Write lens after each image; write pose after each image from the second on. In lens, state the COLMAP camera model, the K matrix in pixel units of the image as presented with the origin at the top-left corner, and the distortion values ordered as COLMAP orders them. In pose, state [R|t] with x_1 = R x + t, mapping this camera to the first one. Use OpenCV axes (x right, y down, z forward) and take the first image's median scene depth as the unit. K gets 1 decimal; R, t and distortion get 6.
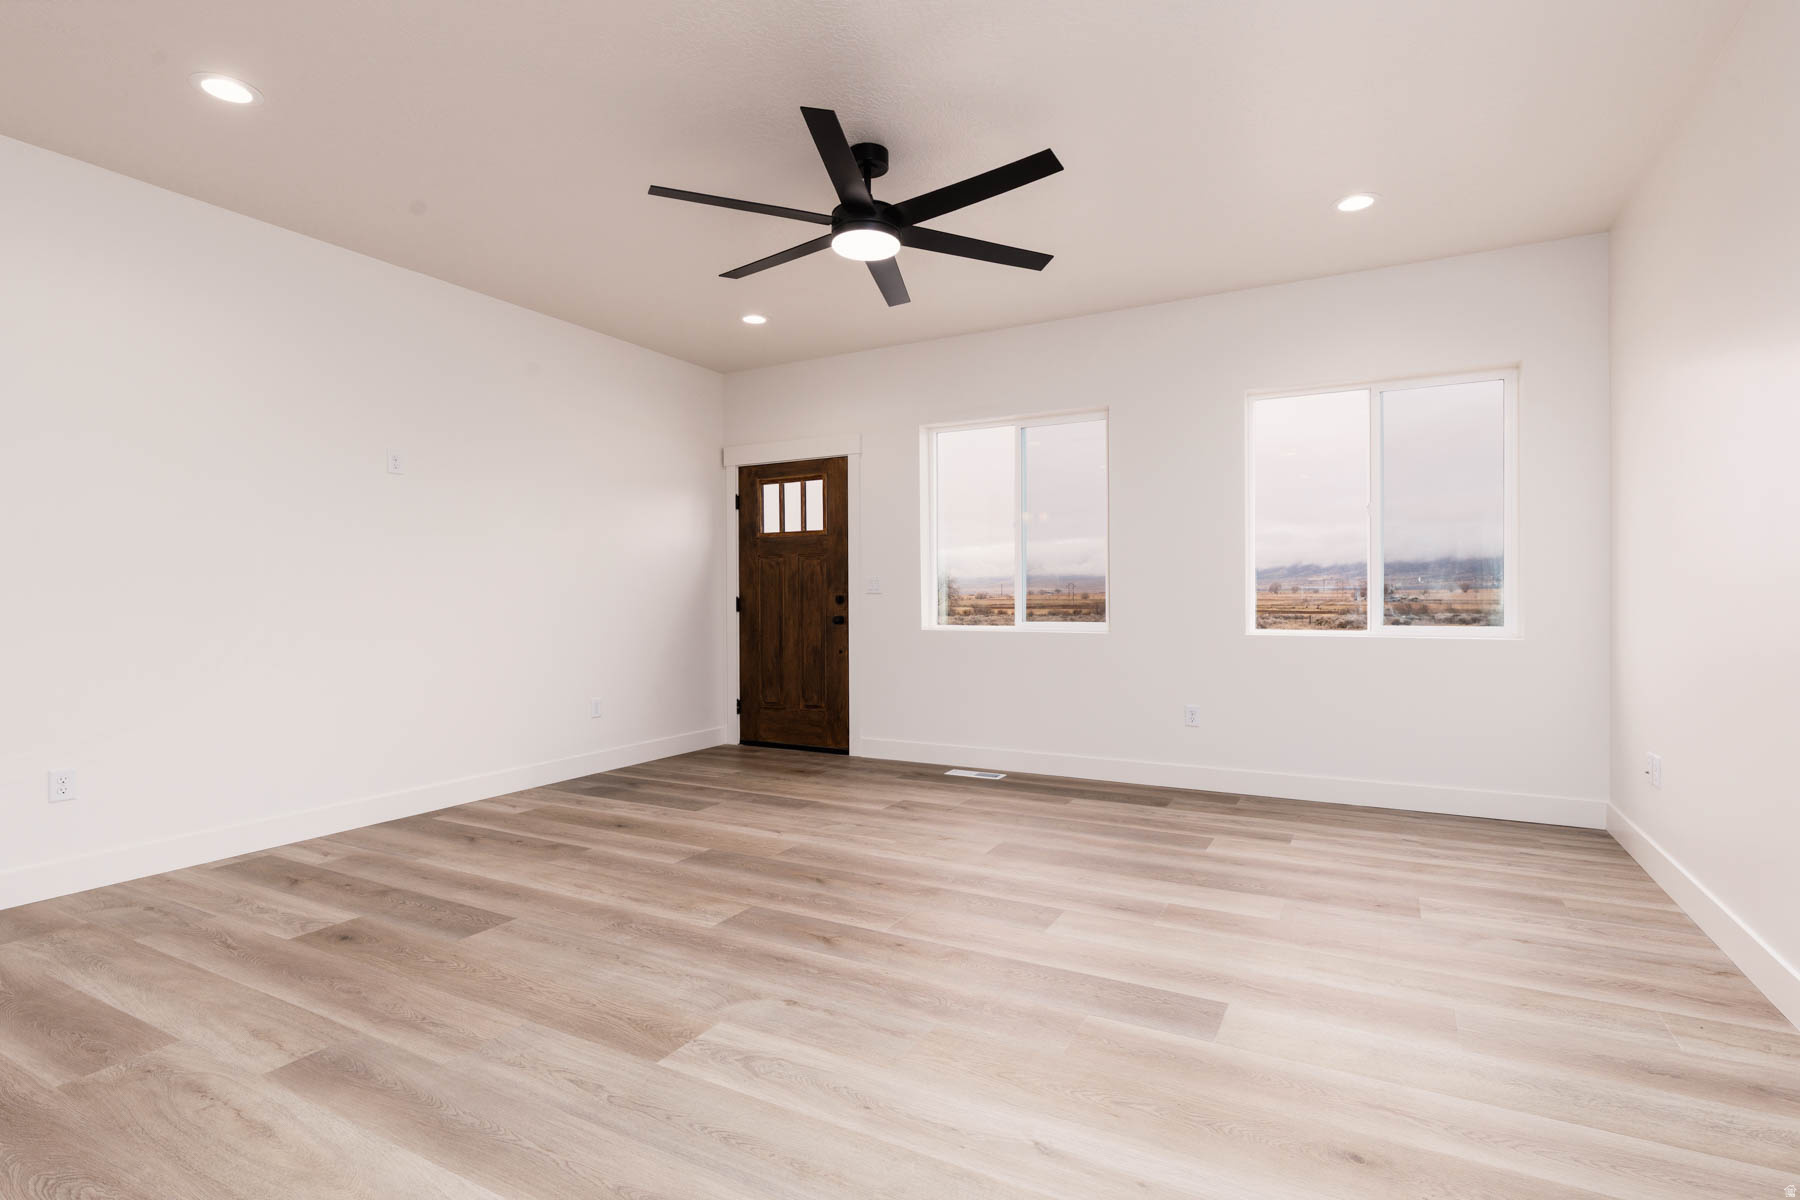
lens RADIAL K [[847.5, 0, 904.7], [0, 847.5, 590.2], [0, 0, 1]] dist [0.004596, -0.000598]
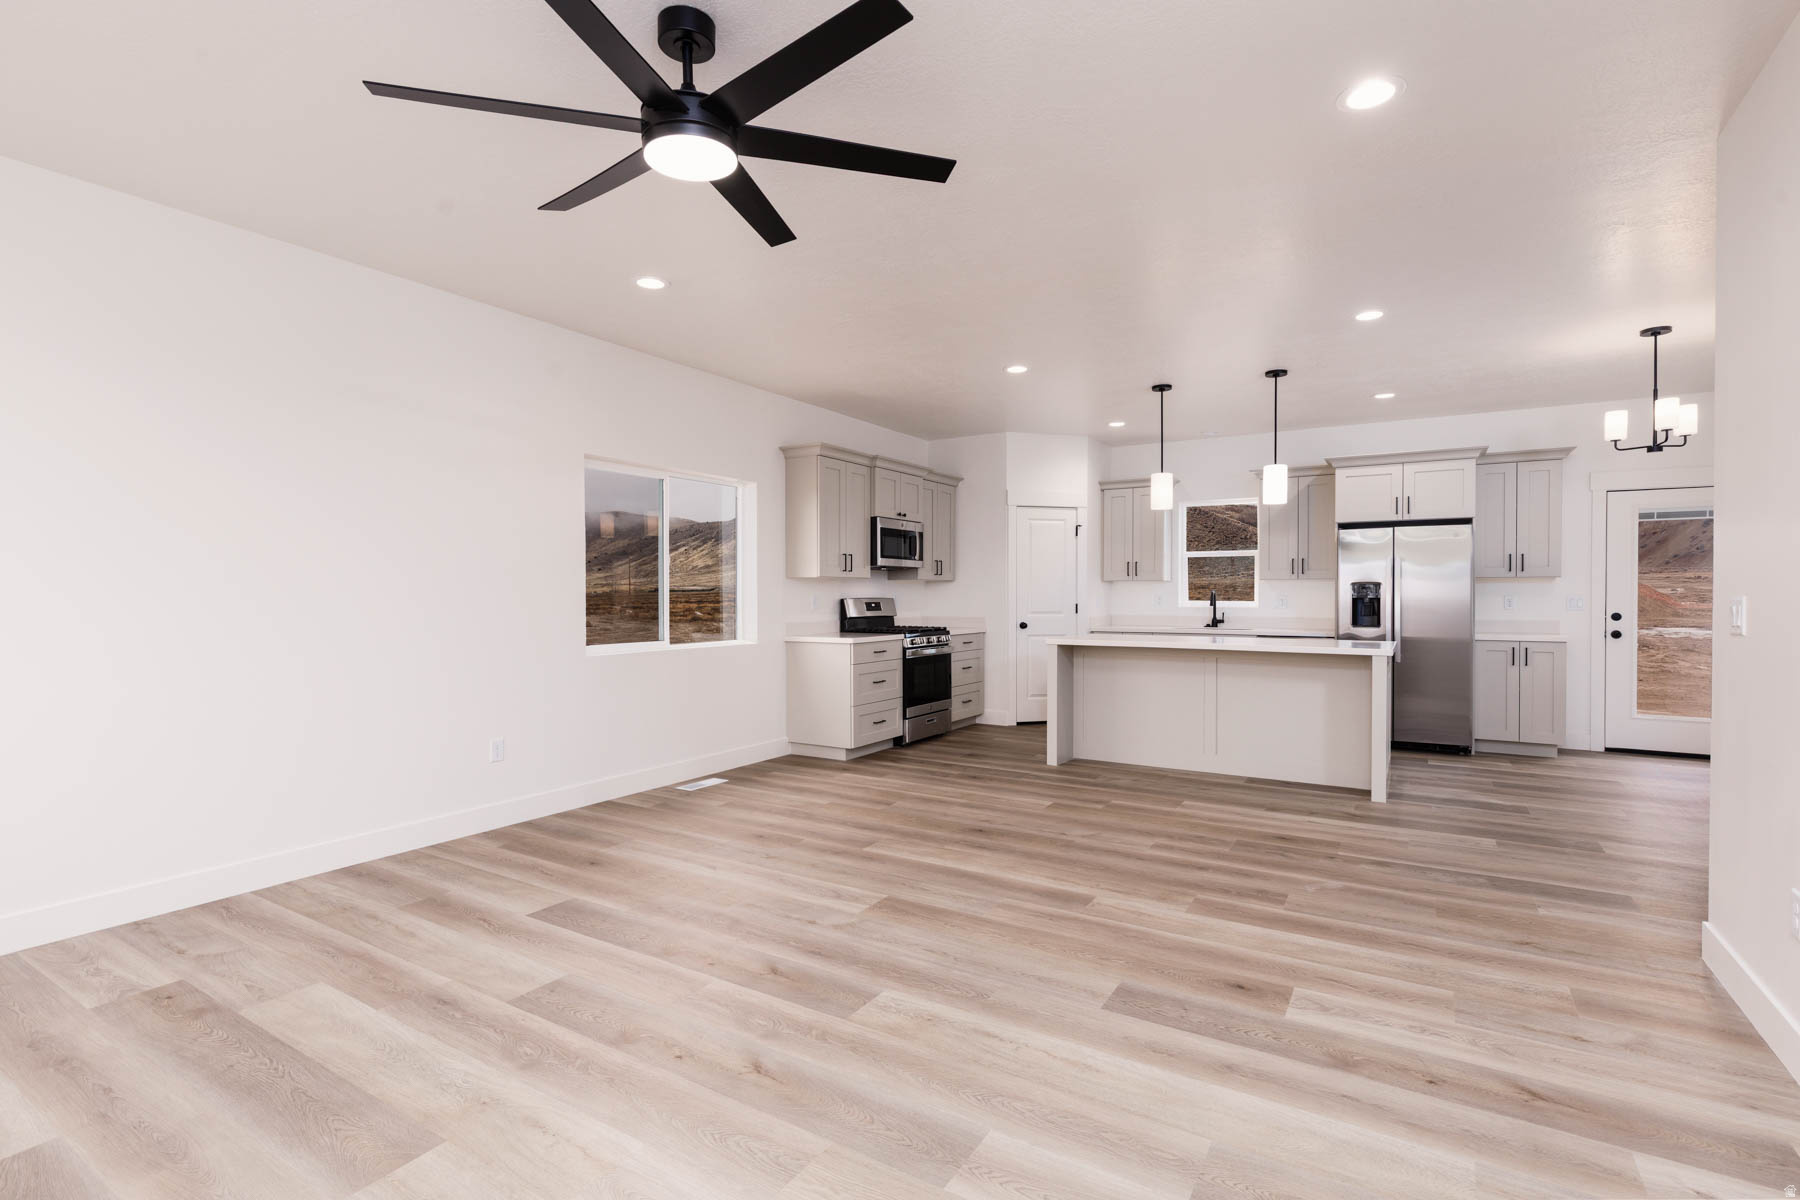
lens RADIAL K [[847.5, 0, 914.9], [0, 847.5, 603.2], [0, 0, 1]] dist [0.004596, -0.000598]
pose [[-0.998682, 0.006174, 0.050959, -0.202891], [0.005850, 0.999962, -0.006509, -0.029535], [-0.050997, -0.006202, -0.998680, 1.281324]]
